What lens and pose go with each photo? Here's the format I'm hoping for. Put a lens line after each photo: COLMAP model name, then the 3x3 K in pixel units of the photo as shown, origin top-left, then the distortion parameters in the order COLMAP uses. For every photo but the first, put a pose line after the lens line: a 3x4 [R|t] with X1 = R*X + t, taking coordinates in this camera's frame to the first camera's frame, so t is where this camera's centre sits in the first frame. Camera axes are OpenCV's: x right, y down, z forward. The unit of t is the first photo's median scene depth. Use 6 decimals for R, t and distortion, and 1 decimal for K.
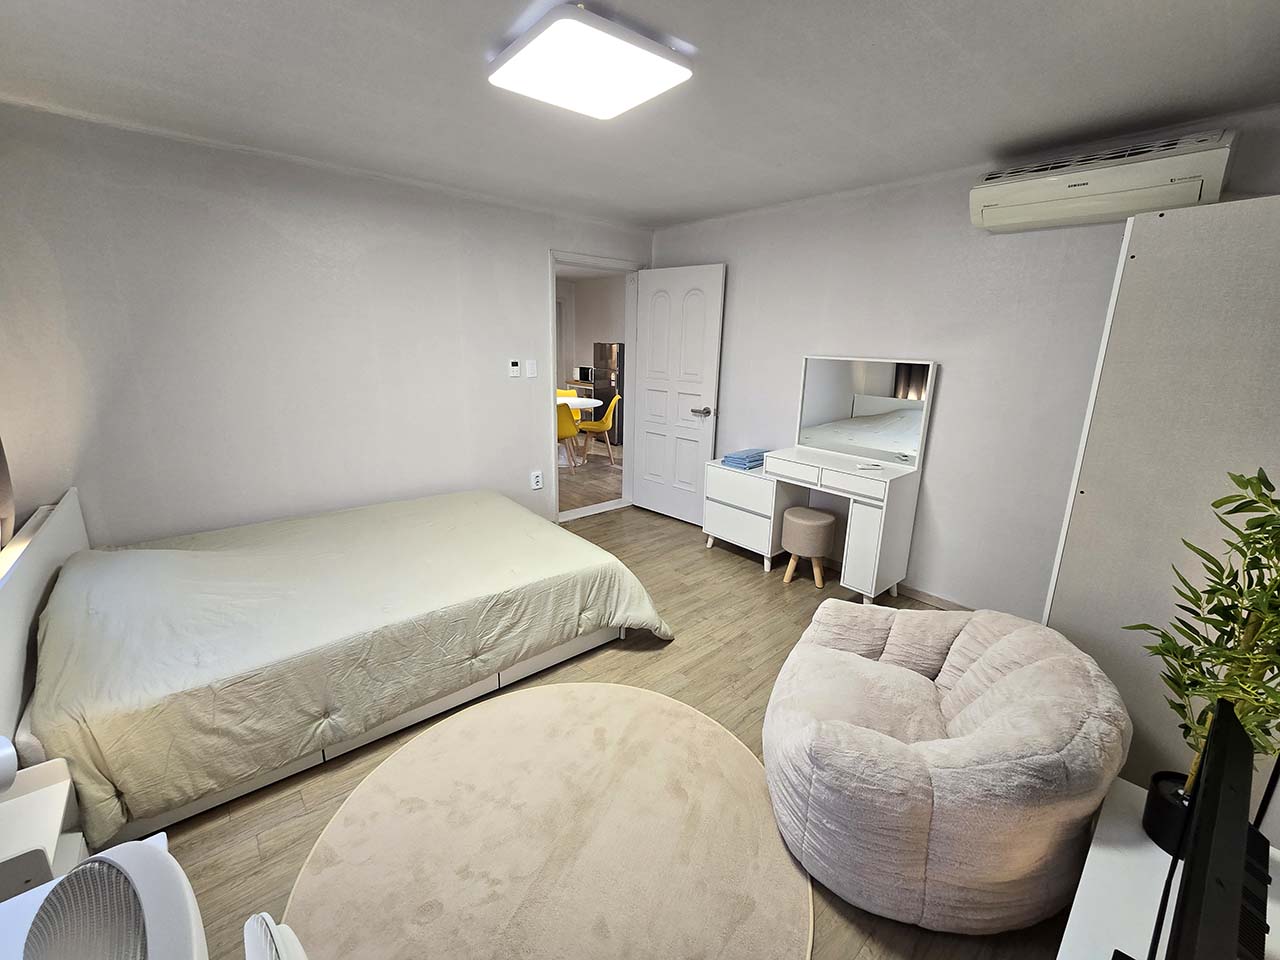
lens RADIAL K [[518.0, 0, 640.0], [0, 518.0, 480.0], [0, 0, 1]] dist [-0.039143, 0.012384]
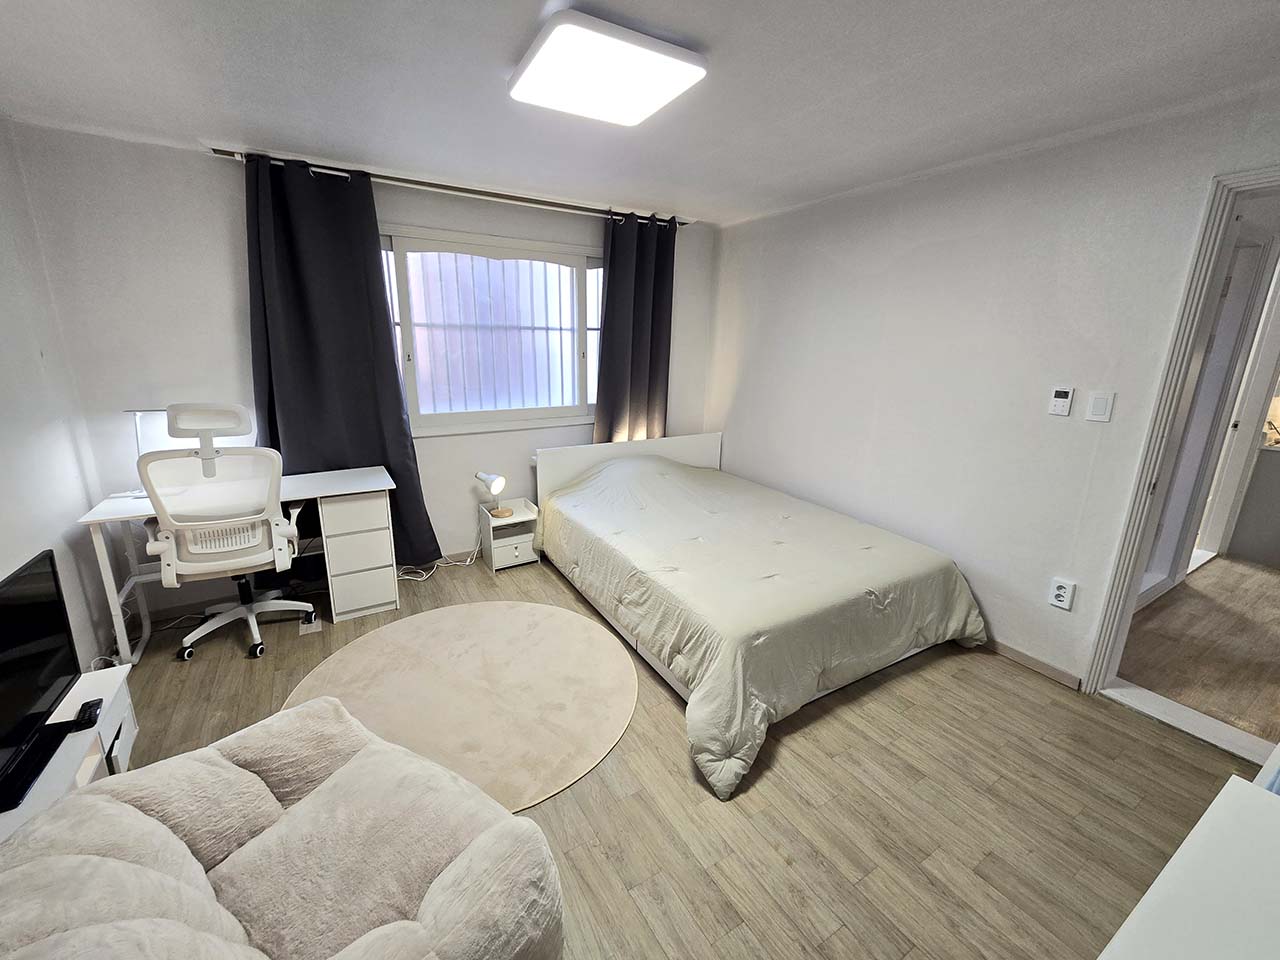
lens RADIAL K [[518.0, 0, 640.0], [0, 518.0, 480.0], [0, 0, 1]] dist [-0.039143, 0.012384]
pose [[-0.166928, 0.240593, -0.956164, 0.599402], [-0.277755, 0.919021, 0.279738, -0.216553], [0.946038, 0.312275, -0.086584, 0.820765]]
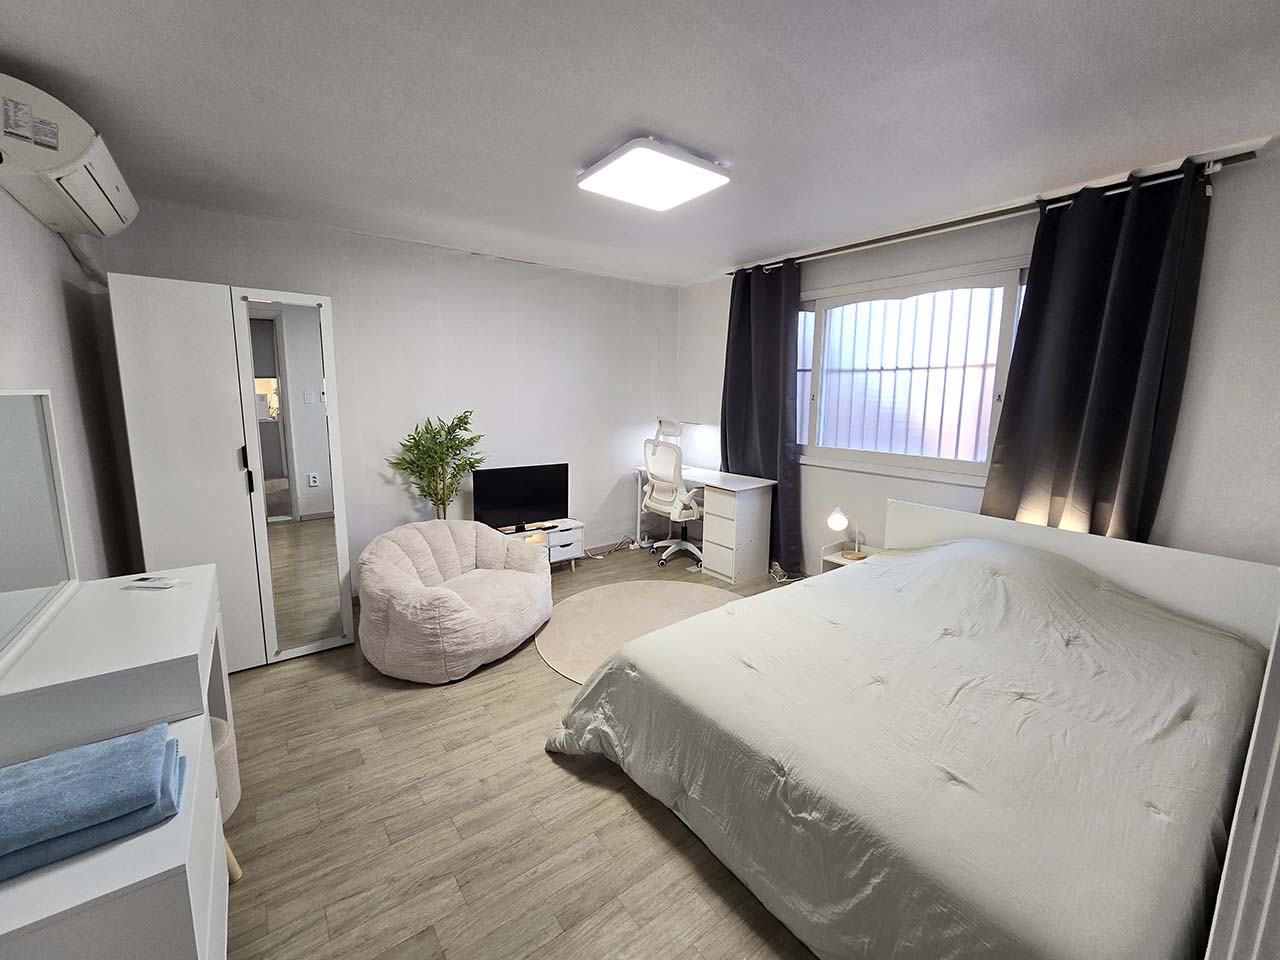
lens RADIAL K [[543.2, 0, 647.6], [0, 543.2, 456.9], [0, 0, 1]] dist [0.056363, -0.000049]
pose [[-0.998232, -0.015823, 0.057294, -0.134588], [0.008016, 0.919271, 0.393544, -0.437840], [-0.058895, 0.393307, -0.917519, 1.585346]]
